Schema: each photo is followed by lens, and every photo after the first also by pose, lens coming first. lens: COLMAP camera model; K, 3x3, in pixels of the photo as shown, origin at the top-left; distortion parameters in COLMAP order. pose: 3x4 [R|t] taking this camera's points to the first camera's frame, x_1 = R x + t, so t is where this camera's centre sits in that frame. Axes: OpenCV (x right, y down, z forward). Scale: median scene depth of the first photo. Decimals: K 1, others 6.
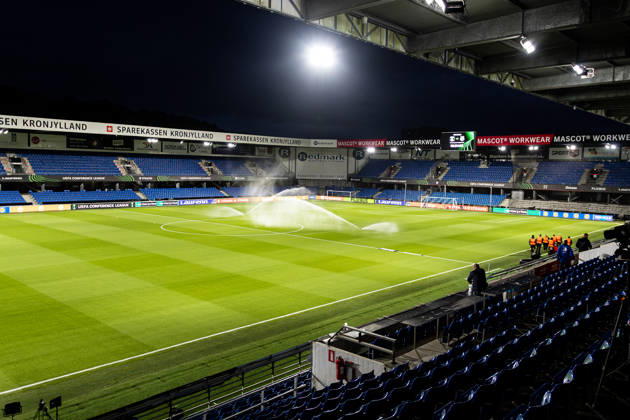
lens RADIAL K [[564.1, 0, 315.0], [0, 564.1, 210.0], [0, 0, 1]] dist [0.006300, 0.009386]
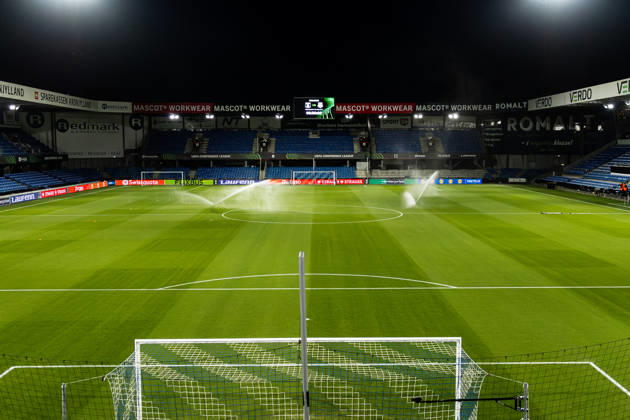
lens RADIAL K [[564.1, 0, 315.0], [0, 564.1, 210.0], [0, 0, 1]] dist [0.006300, 0.009386]
pose [[0.682000, -0.109617, 0.723091, -0.379534], [0.071247, 0.993959, 0.083480, -0.033774], [-0.727874, -0.005415, 0.685690, 0.362100]]
